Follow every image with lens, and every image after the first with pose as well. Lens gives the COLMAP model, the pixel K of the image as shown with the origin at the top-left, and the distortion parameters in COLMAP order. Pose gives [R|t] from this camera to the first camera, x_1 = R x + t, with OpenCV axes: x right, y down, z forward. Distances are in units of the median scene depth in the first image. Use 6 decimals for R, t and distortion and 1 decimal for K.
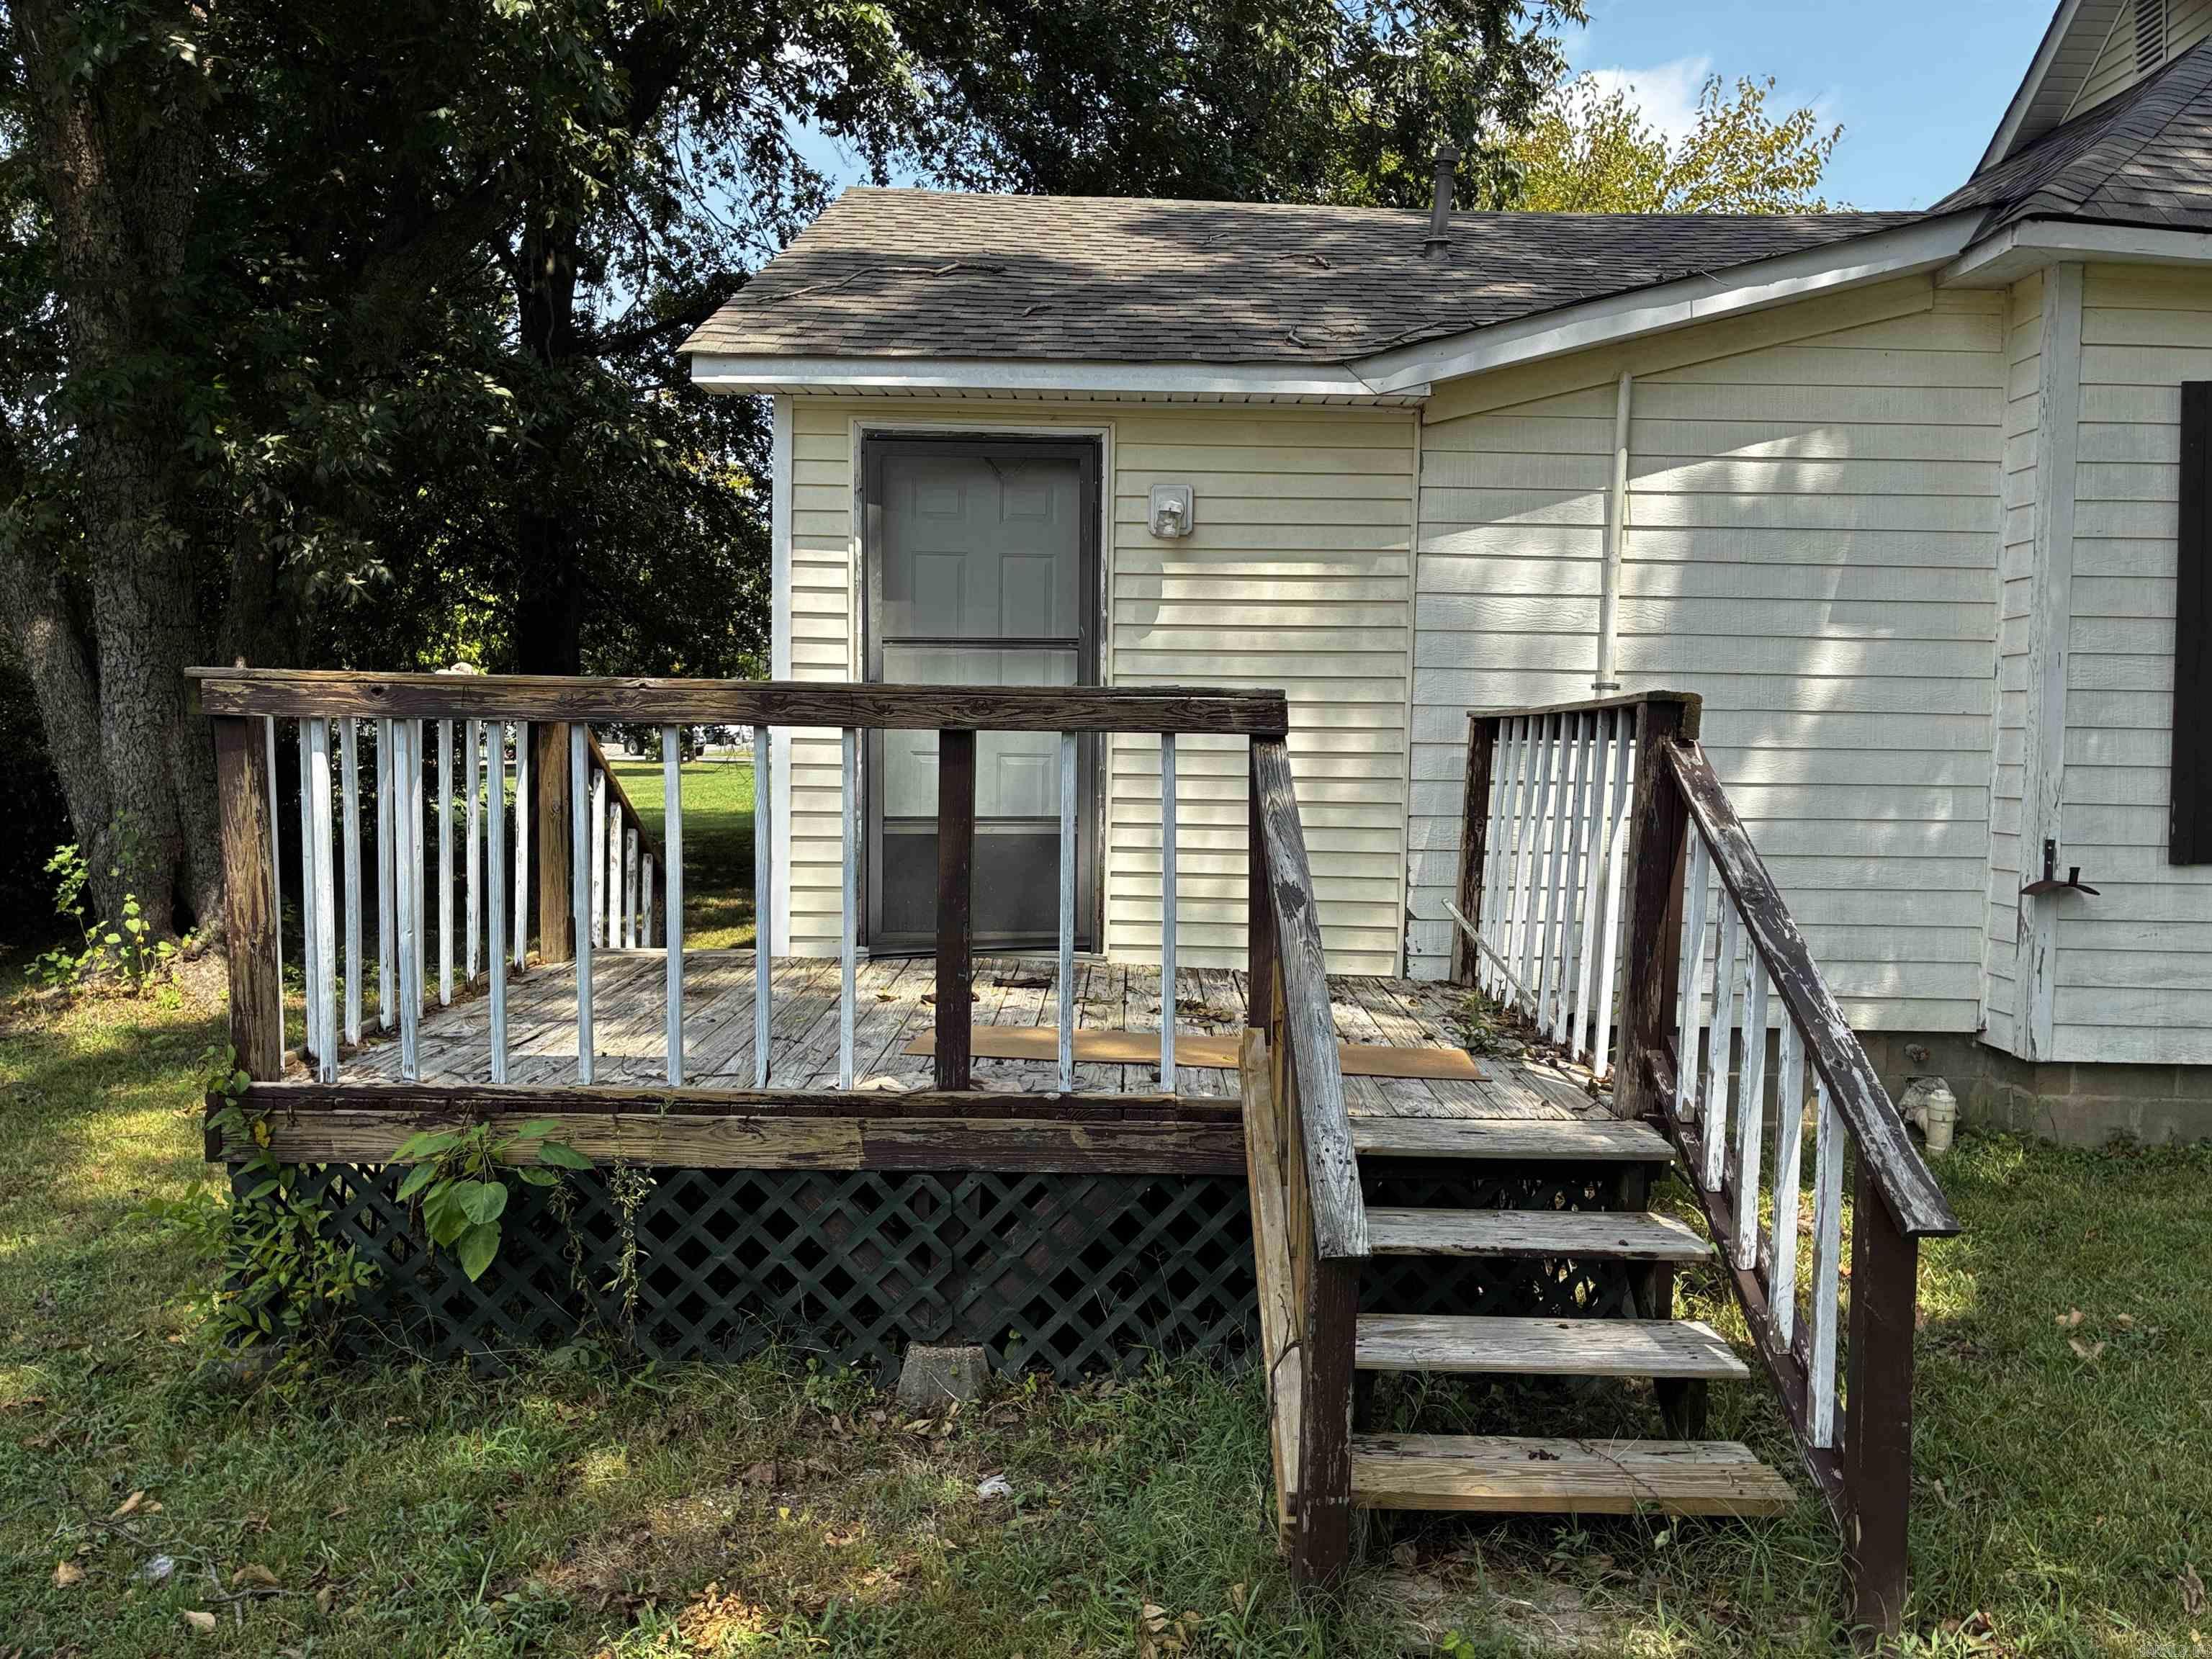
lens RADIAL K [[1636.5, 0, 1106.0], [0, 1636.5, 829.5], [0, 0, 1]] dist [0.005653, -0.003504]
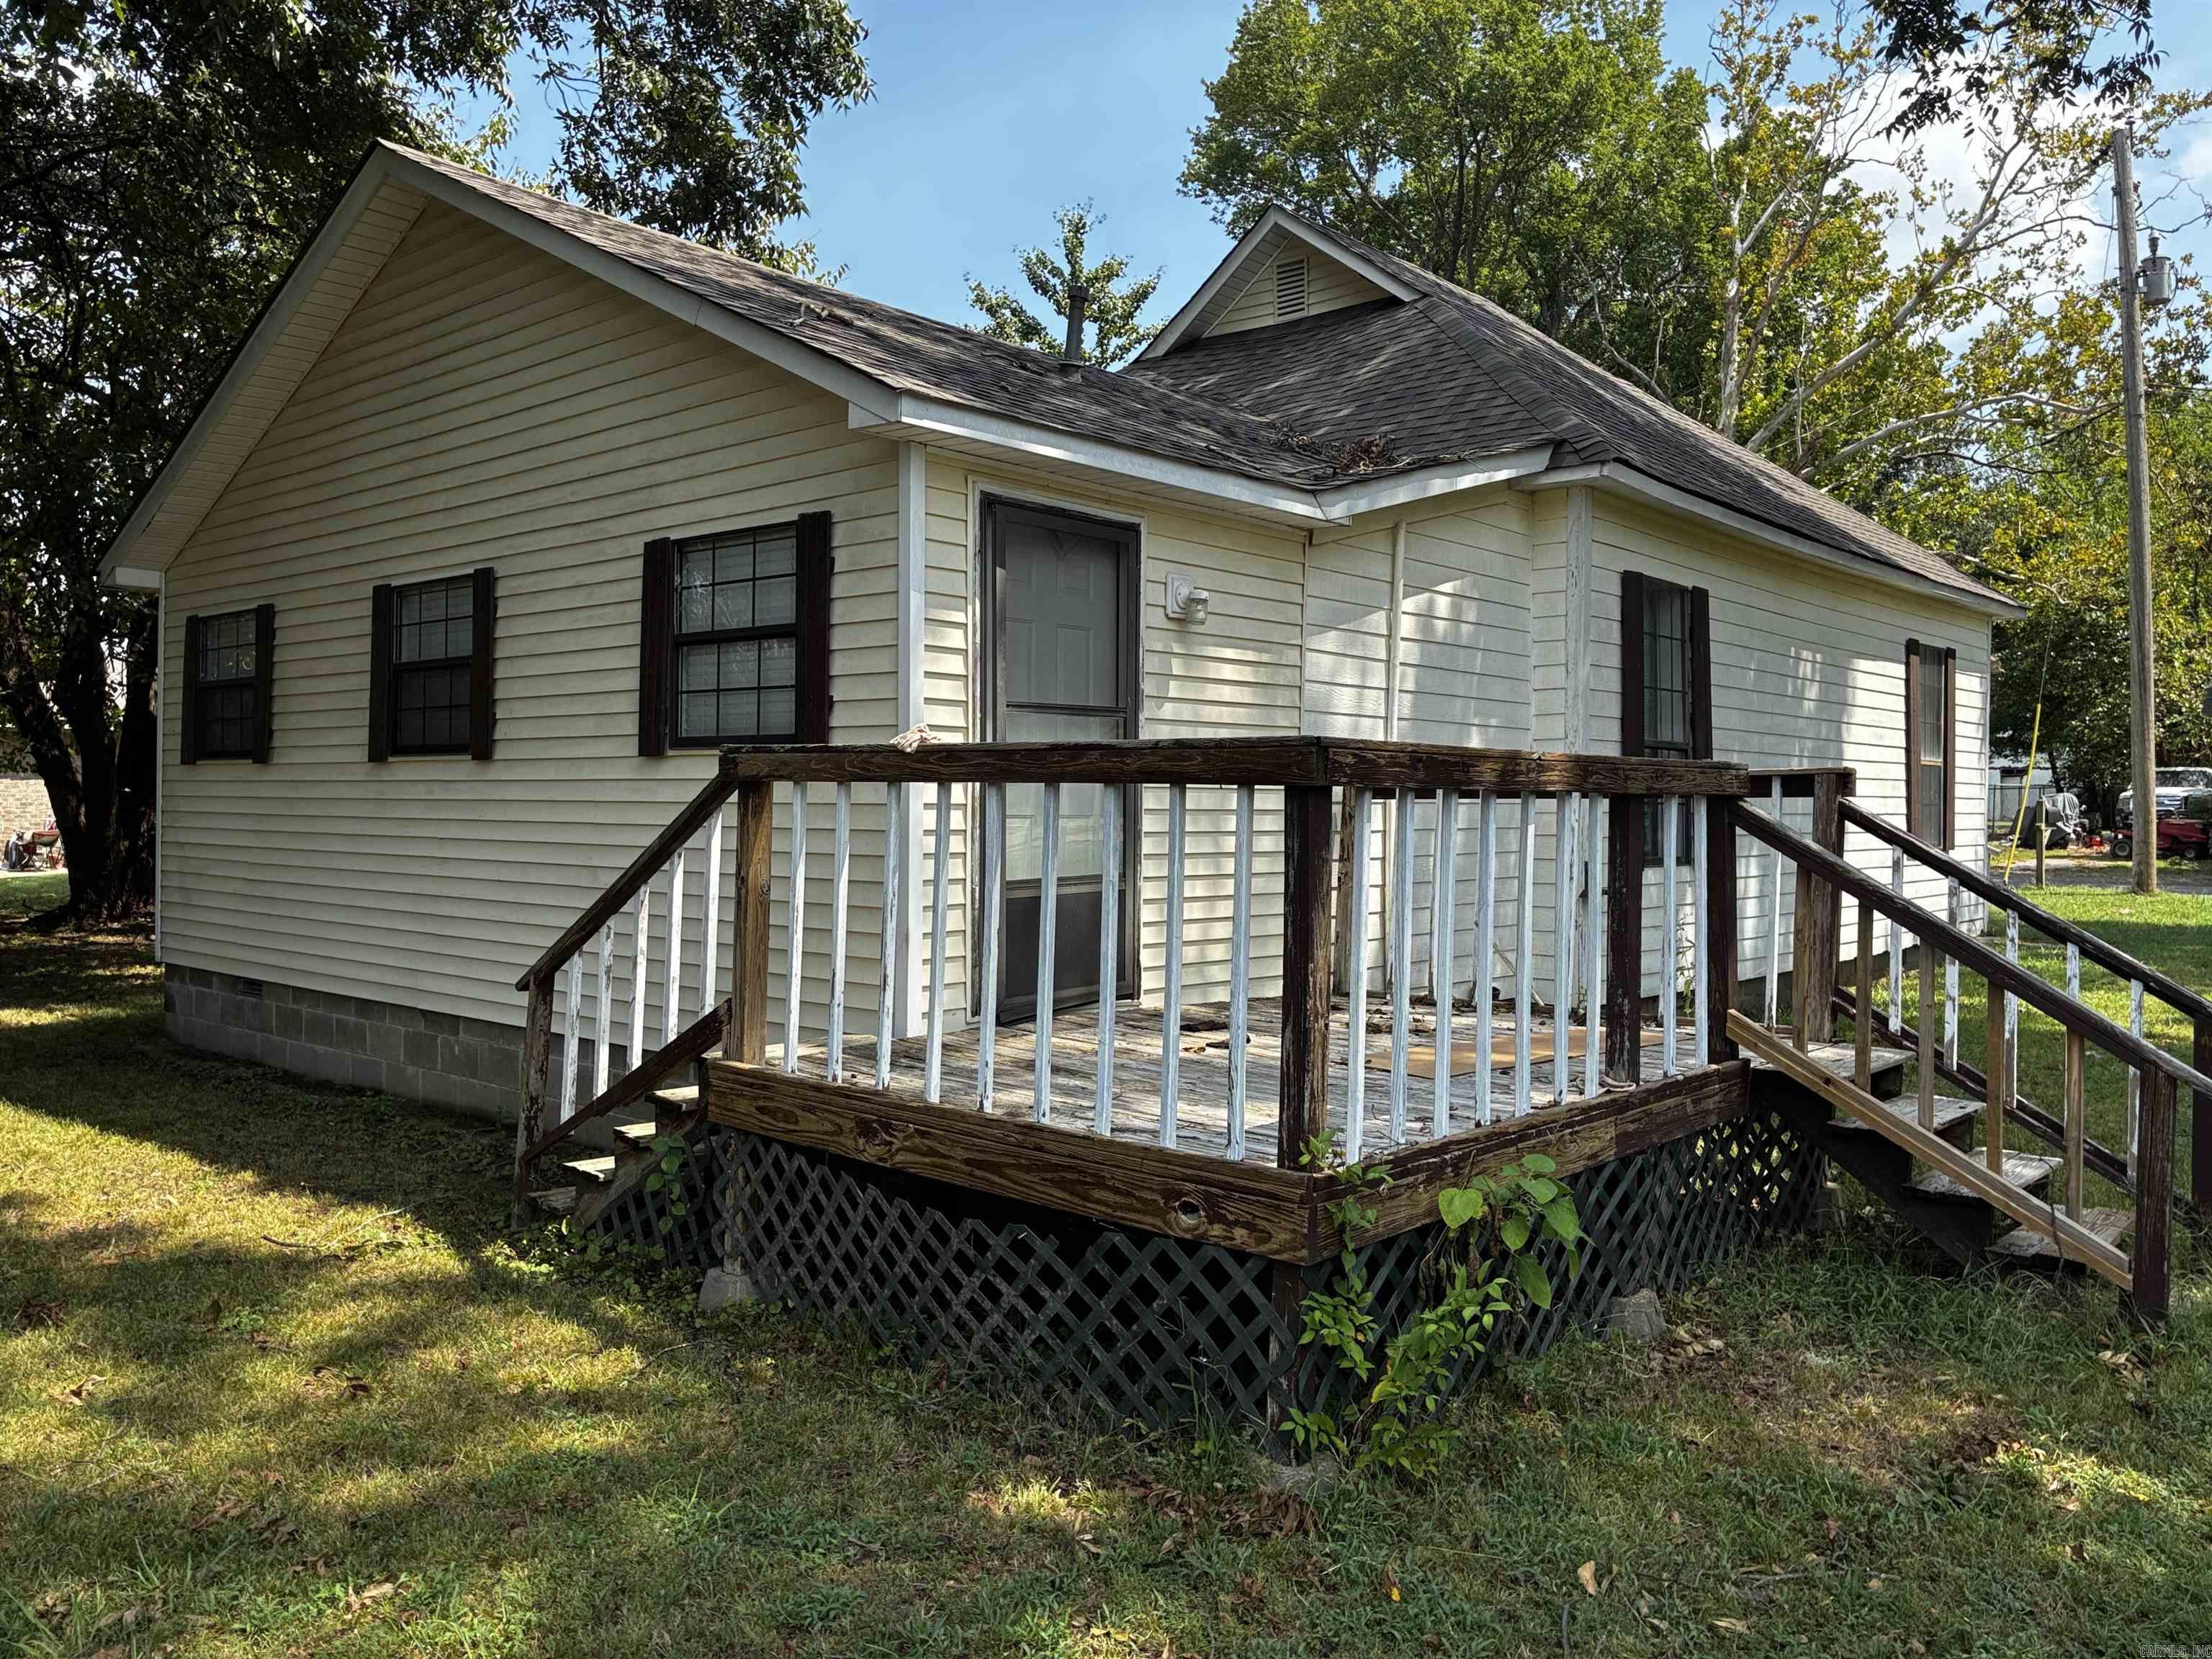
lens RADIAL K [[1691.4, 0, 1106.0], [0, 1691.4, 829.5], [0, 0, 1]] dist [-0.007201, -0.002717]
pose [[0.665355, -0.022117, 0.746200, -0.864524], [0.066910, 0.997305, -0.030101, -0.003829], [-0.743523, 0.069956, 0.665041, 0.274247]]
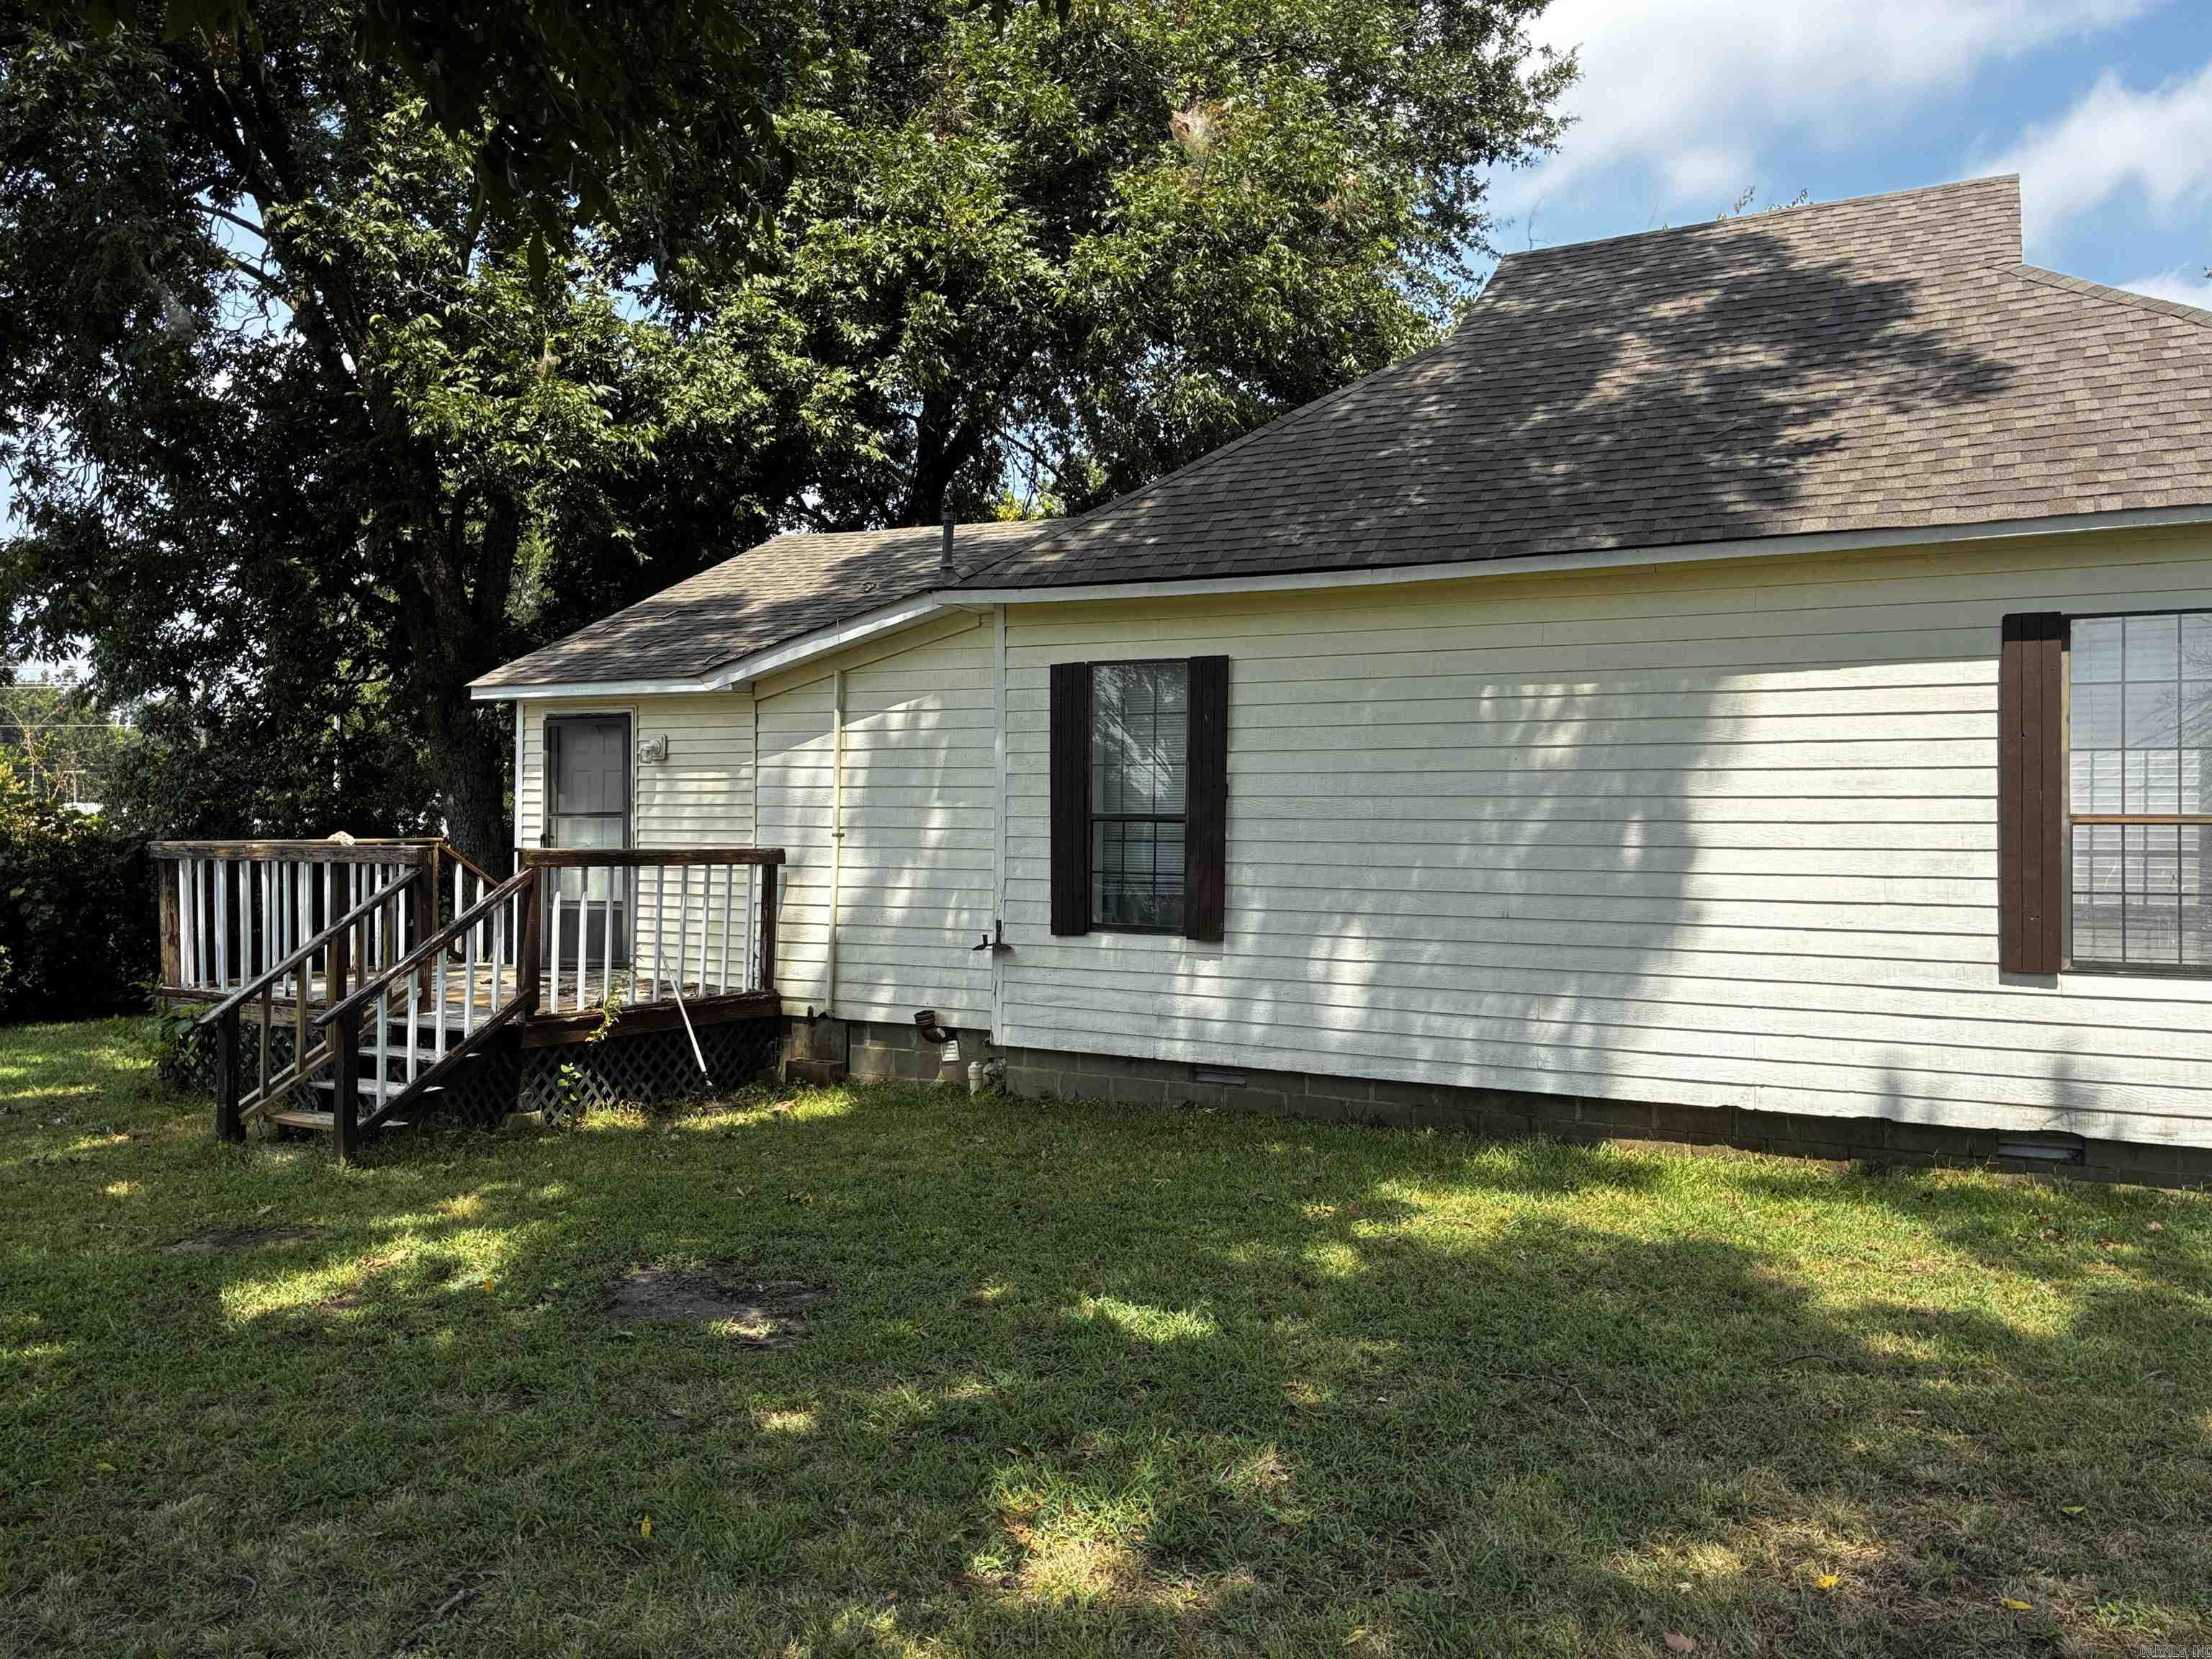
lens RADIAL K [[1636.5, 0, 1106.0], [0, 1636.5, 829.5], [0, 0, 1]] dist [0.005653, -0.003504]
pose [[0.893060, -0.006891, -0.449884, 1.422715], [-0.025457, 0.997507, -0.065813, 0.021525], [0.449216, 0.070228, 0.890659, -0.522912]]
